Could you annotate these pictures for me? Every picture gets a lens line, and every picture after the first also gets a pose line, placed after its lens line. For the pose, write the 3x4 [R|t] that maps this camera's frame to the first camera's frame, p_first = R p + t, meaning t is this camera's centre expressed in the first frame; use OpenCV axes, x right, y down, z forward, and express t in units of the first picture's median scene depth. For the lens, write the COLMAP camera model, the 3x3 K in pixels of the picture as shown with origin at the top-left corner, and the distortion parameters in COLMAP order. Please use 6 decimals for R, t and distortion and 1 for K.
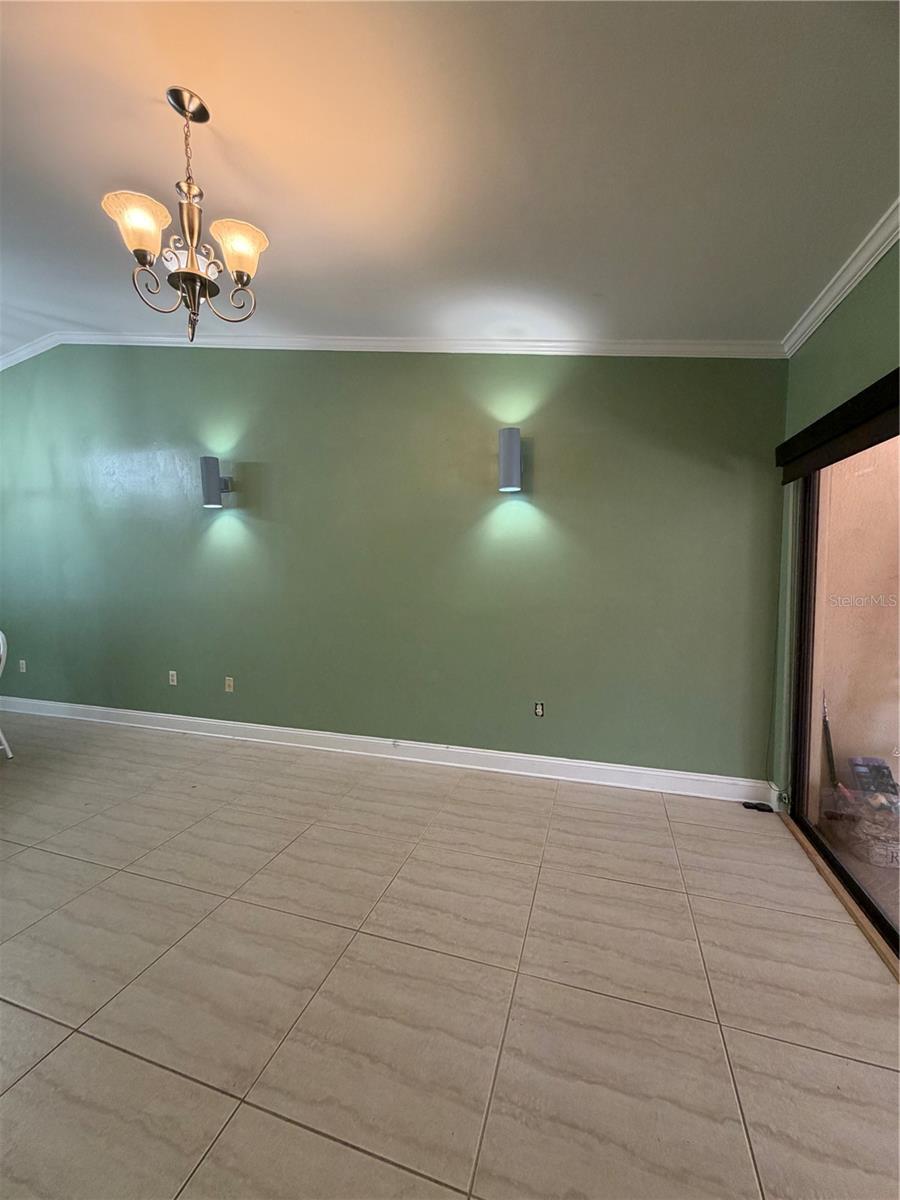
lens RADIAL K [[479.2, 0, 445.2], [0, 479.2, 597.0], [0, 0, 1]] dist [0.001215, 0.000866]
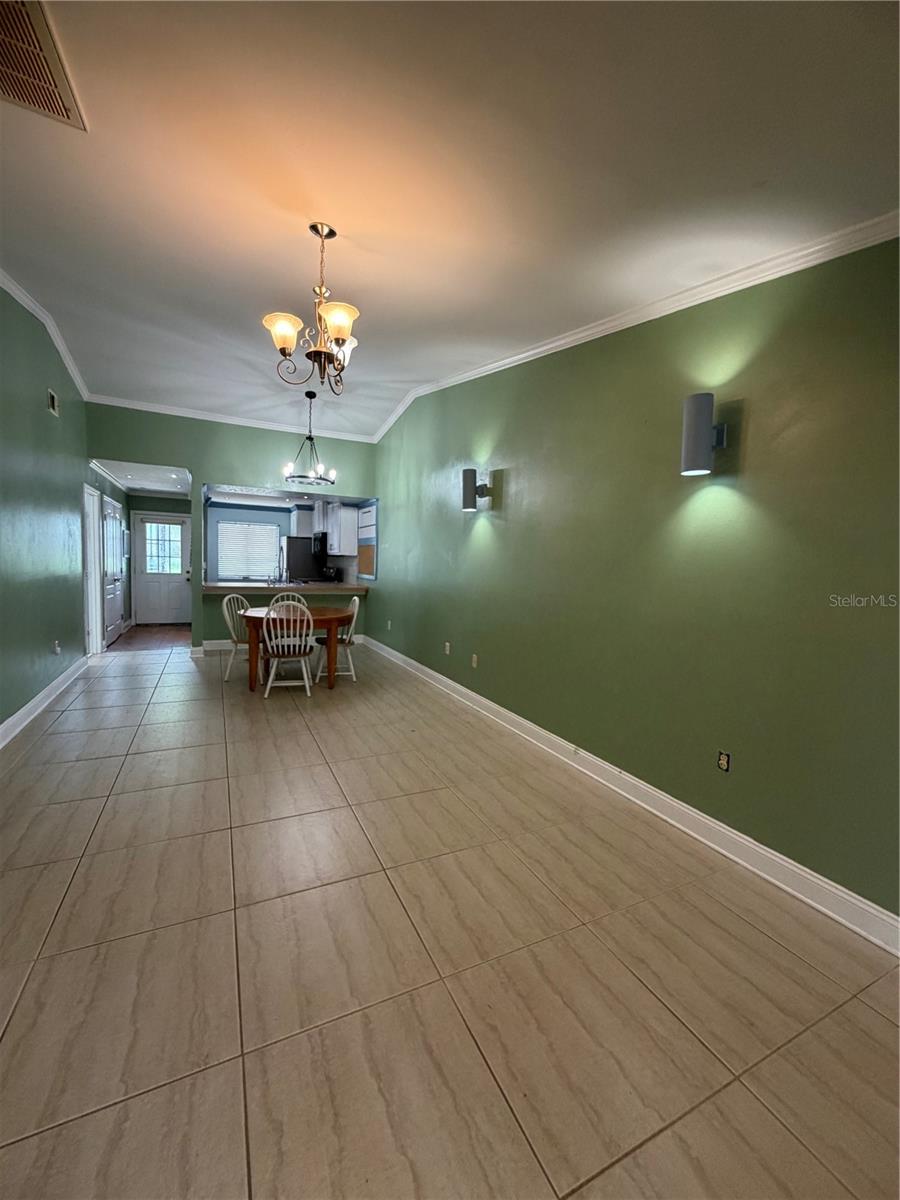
lens RADIAL K [[479.2, 0, 446.9], [0, 479.2, 594.5], [0, 0, 1]] dist [0.001215, 0.000866]
pose [[0.693802, 0.079524, -0.715762, 0.424696], [-0.081185, 0.996186, 0.031986, -0.015156], [0.715575, 0.035917, 0.697612, 0.159099]]
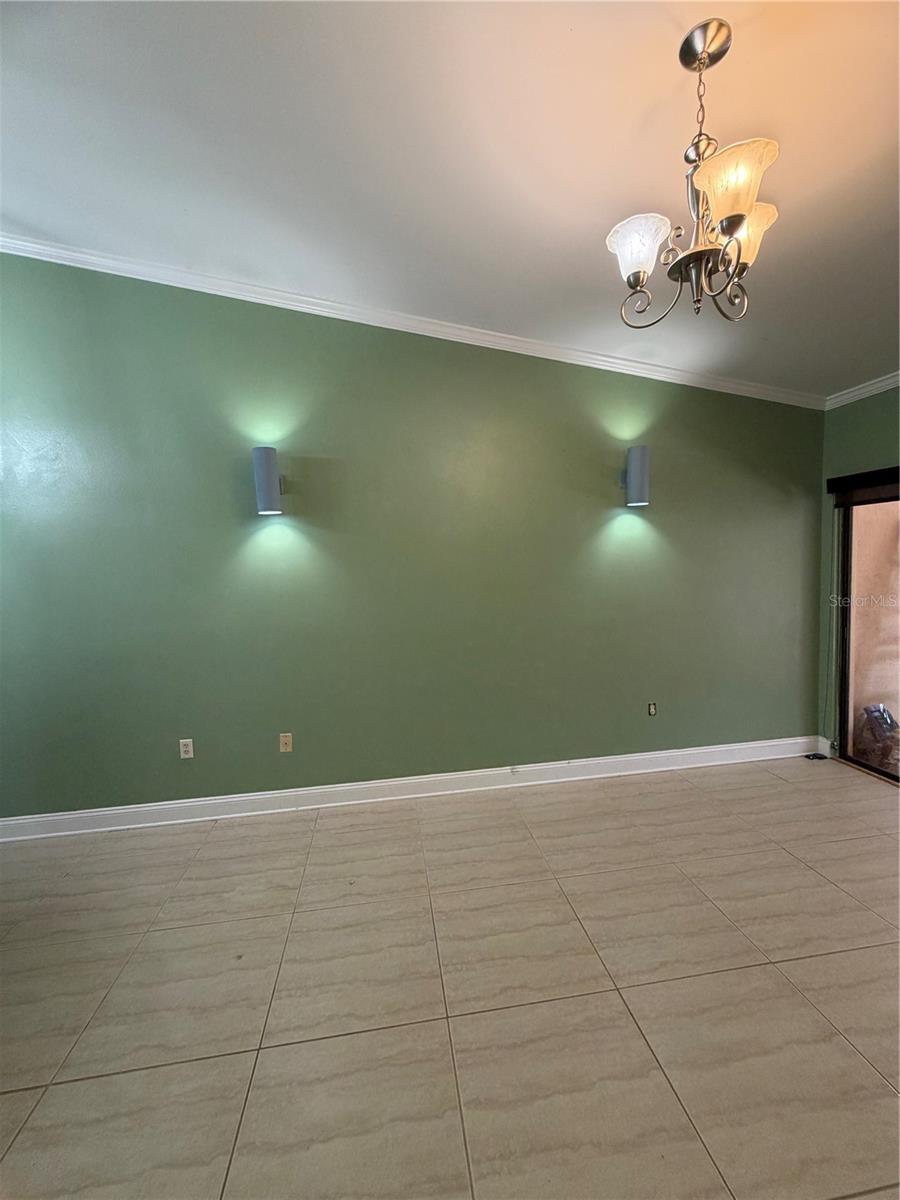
lens RADIAL K [[479.2, 0, 442.8], [0, 479.2, 597.8], [0, 0, 1]] dist [0.001215, 0.000866]
pose [[0.897485, -0.059780, 0.436974, -0.698447], [0.059963, 0.998111, 0.013389, -0.058655], [-0.436949, 0.014186, 0.899374, 0.241971]]
